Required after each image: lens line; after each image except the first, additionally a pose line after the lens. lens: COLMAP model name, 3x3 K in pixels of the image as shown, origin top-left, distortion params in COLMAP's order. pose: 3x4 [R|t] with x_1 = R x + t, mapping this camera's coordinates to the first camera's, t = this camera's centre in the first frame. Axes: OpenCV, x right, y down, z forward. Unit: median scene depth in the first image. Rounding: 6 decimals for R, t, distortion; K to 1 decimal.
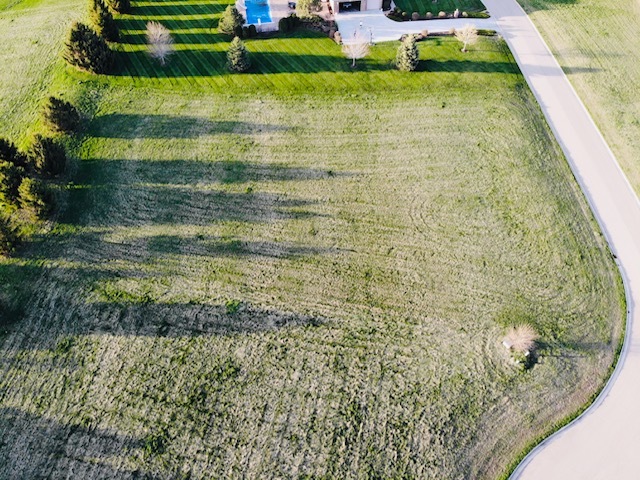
lens RADIAL K [[470.3, 0, 318.9], [0, 470.3, 237.1], [0, 0, 1]] dist [0.051243, -0.159632]
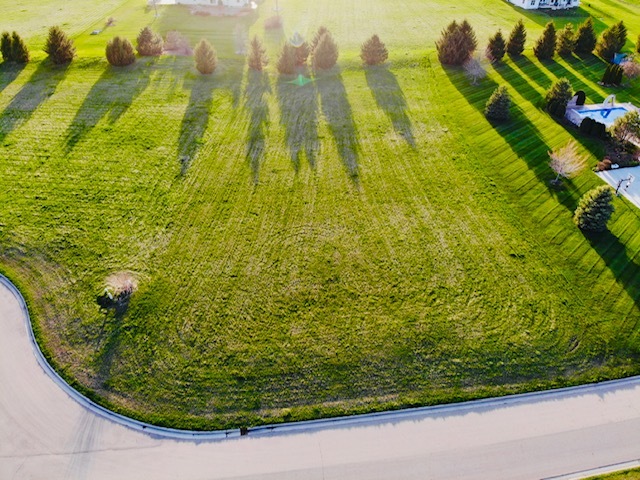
lens RADIAL K [[470.3, 0, 318.9], [0, 470.3, 237.1], [0, 0, 1]] dist [0.051243, -0.159632]
pose [[0.111263, 0.647431, -0.753958, 0.954275], [-0.788734, 0.519072, 0.329337, -0.382534], [0.604581, 0.558030, 0.568405, 0.555748]]
